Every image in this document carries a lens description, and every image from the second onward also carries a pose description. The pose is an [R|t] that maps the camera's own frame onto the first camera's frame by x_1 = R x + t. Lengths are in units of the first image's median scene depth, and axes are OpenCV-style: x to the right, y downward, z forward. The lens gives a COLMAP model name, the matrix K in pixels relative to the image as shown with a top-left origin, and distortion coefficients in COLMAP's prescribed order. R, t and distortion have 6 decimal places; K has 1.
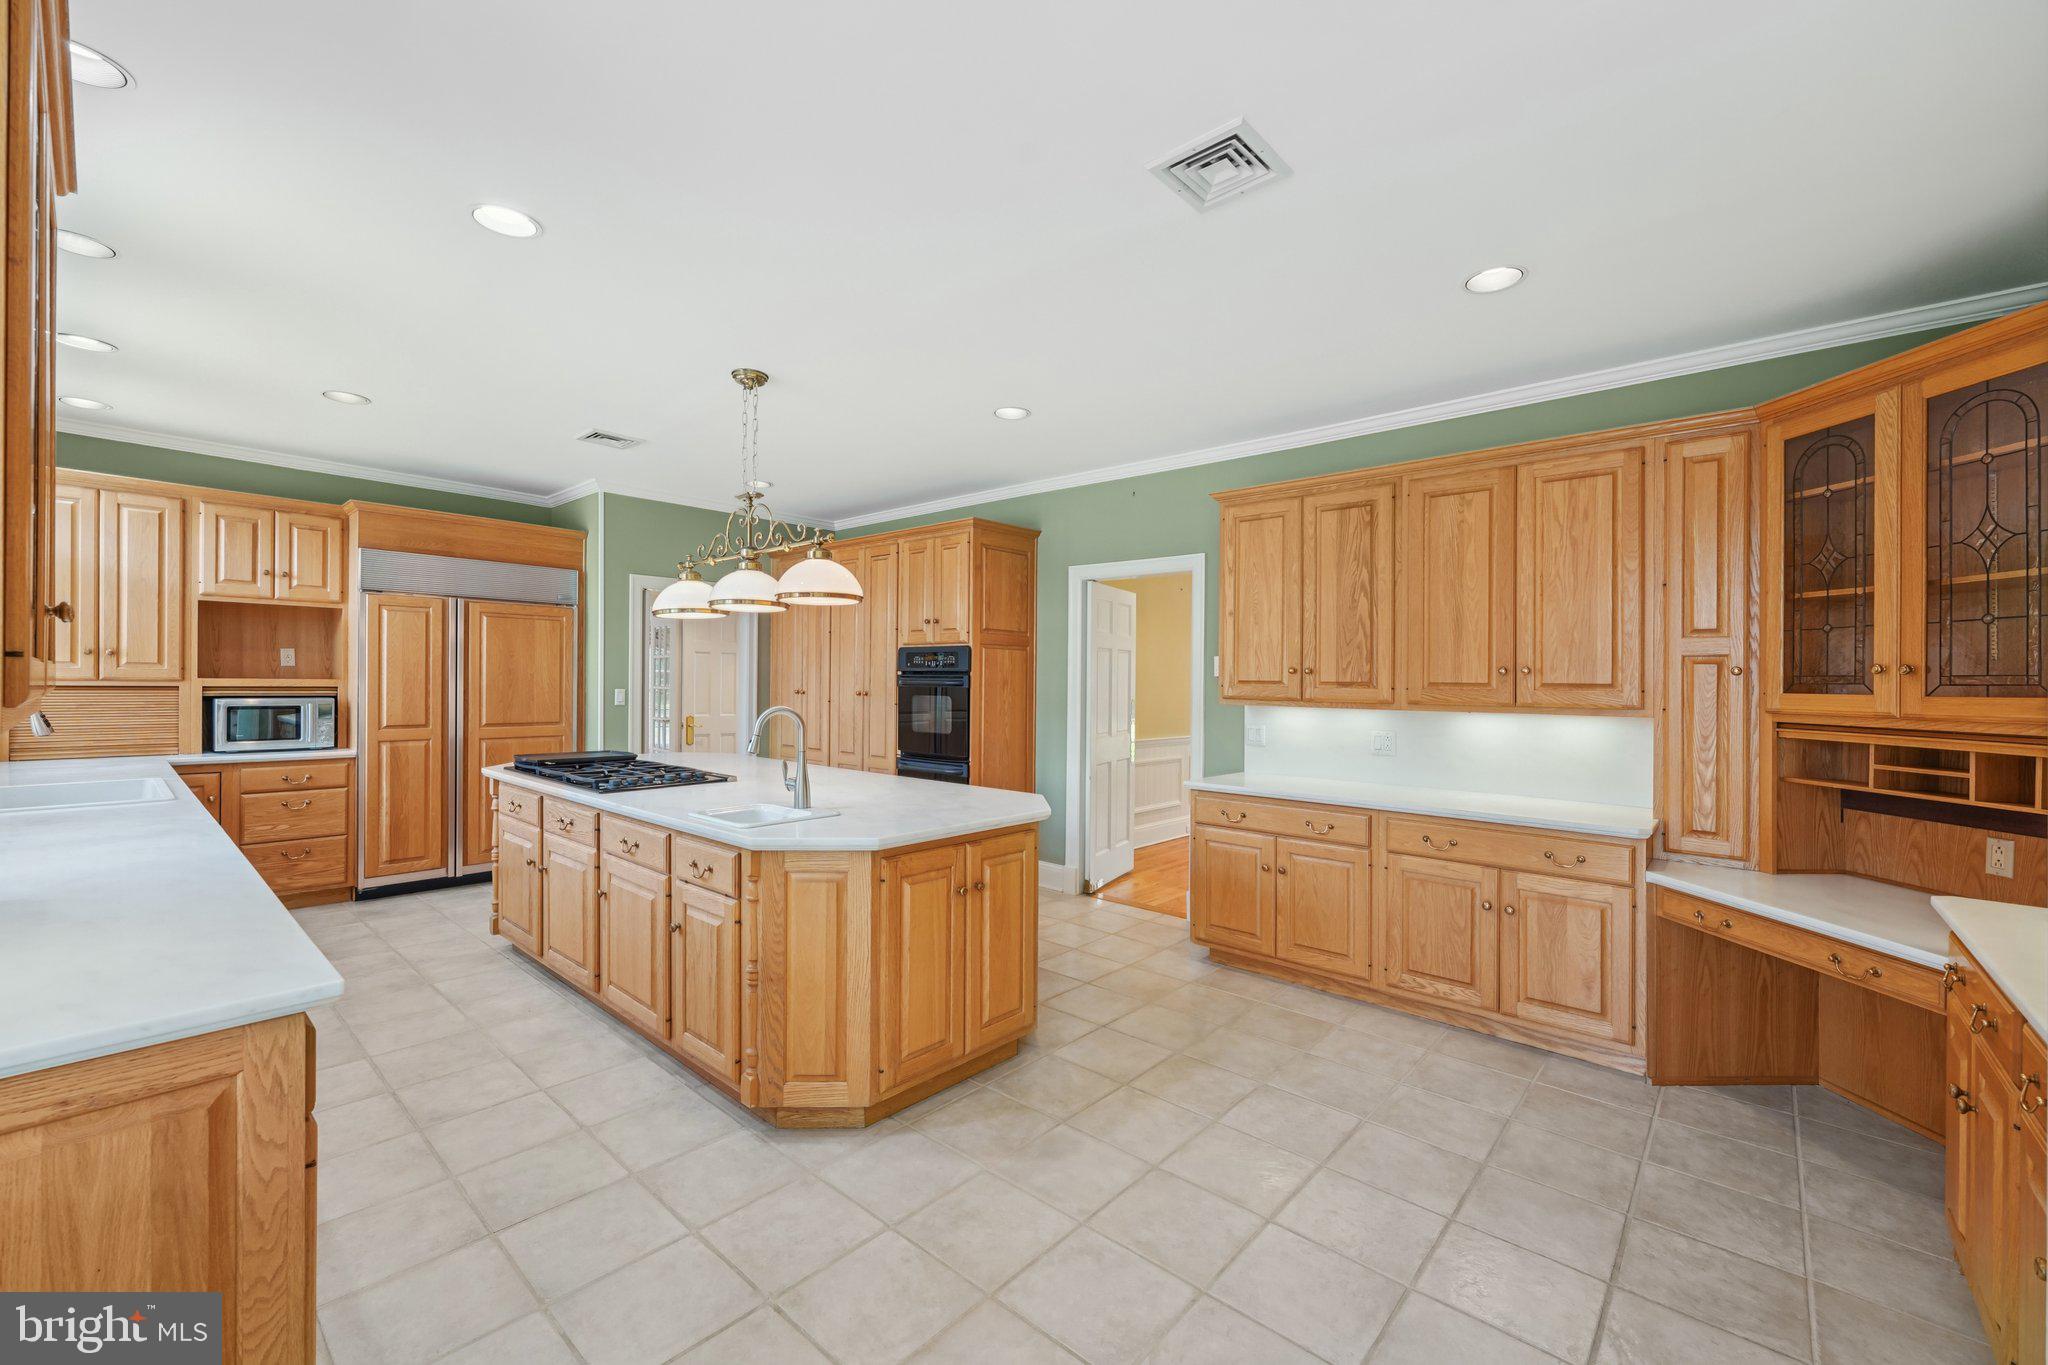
lens RADIAL K [[832.4, 0, 1022.6], [0, 832.4, 686.5], [0, 0, 1]] dist [-0.002155, -0.000451]
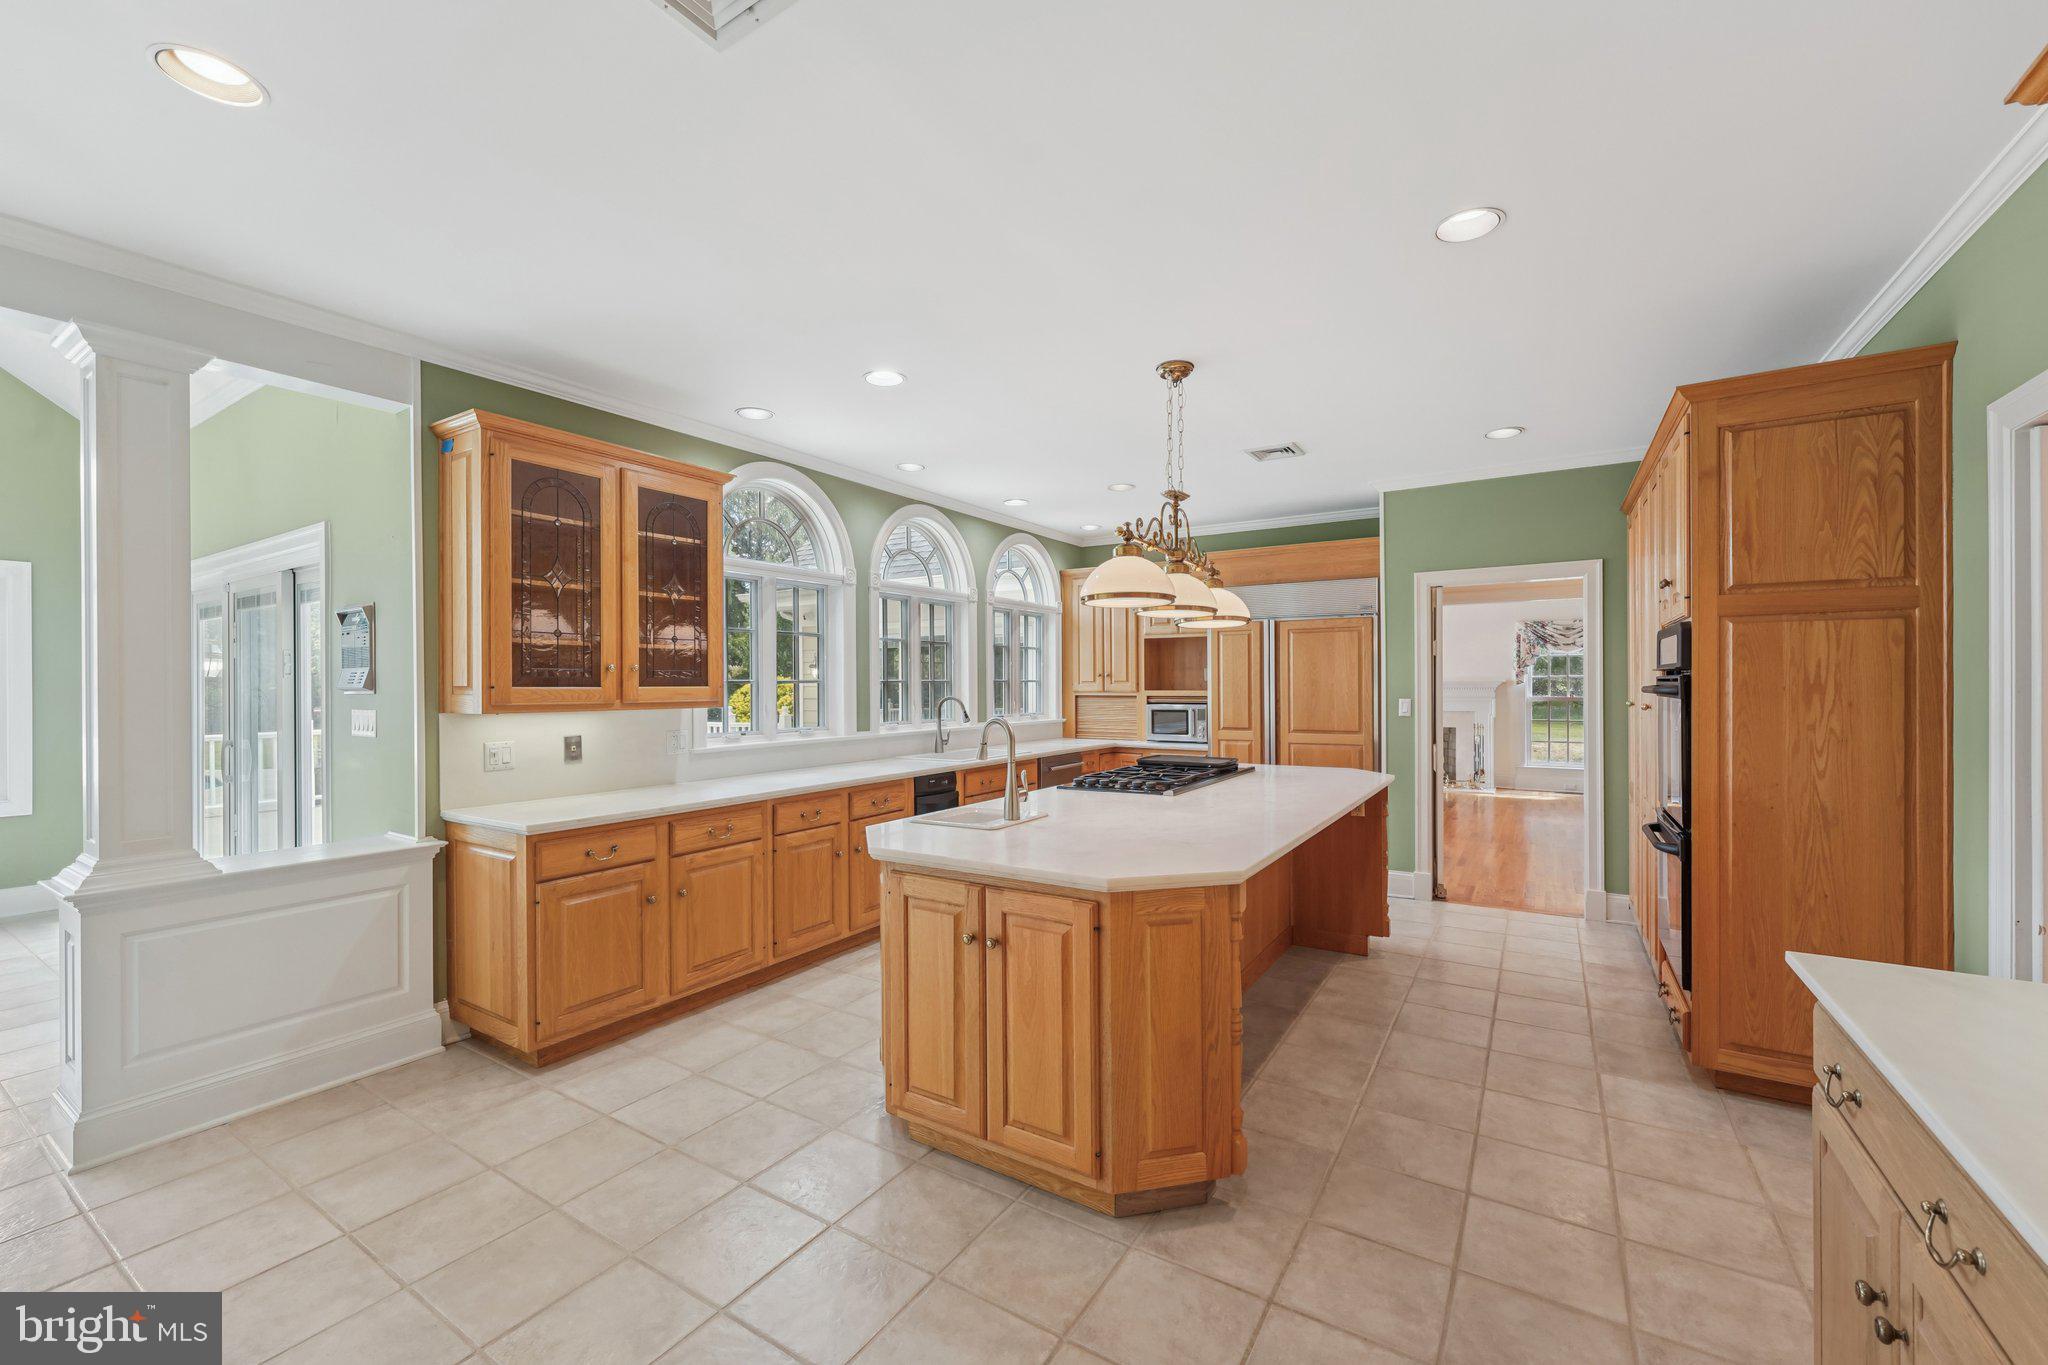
lens RADIAL K [[832.4, 0, 1018.3], [0, 832.4, 687.8], [0, 0, 1]] dist [-0.002155, -0.000451]
pose [[0.156159, -0.009596, -0.987685, 0.479395], [0.000011, 0.999953, -0.009714, -0.000514], [0.987732, 0.001506, 0.156152, 0.567233]]
